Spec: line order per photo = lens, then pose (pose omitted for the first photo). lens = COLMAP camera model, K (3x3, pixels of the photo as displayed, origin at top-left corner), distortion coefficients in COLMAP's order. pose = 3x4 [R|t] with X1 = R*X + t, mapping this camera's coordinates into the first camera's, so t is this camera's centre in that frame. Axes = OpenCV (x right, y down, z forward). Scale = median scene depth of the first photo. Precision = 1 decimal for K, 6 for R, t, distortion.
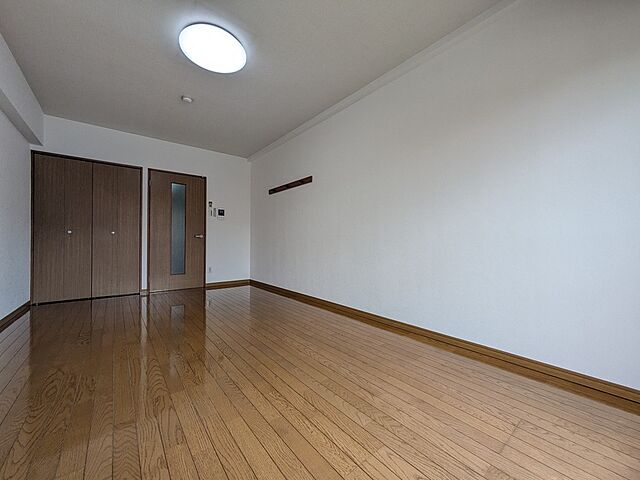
lens RADIAL K [[255.2, 0, 320.0], [0, 255.2, 240.0], [0, 0, 1]] dist [0.014580, -0.000056]
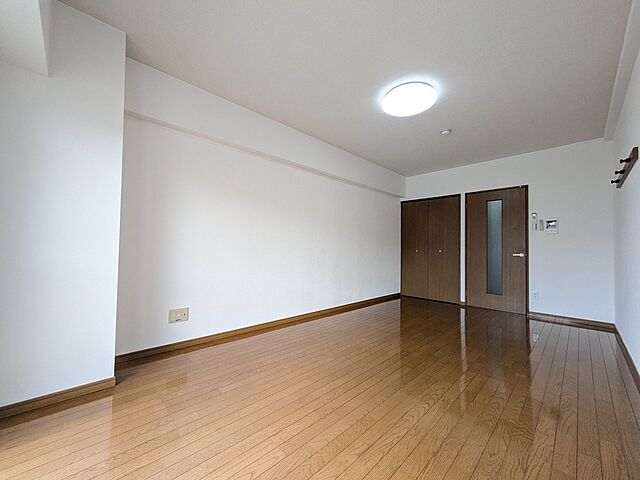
lens RADIAL K [[255.2, 0, 320.0], [0, 255.2, 240.0], [0, 0, 1]] dist [0.014580, -0.000056]
pose [[0.101178, -0.033709, -0.994297, 0.384108], [-0.007478, 0.999372, -0.034642, -0.034012], [0.994840, 0.010940, 0.100862, 0.271874]]
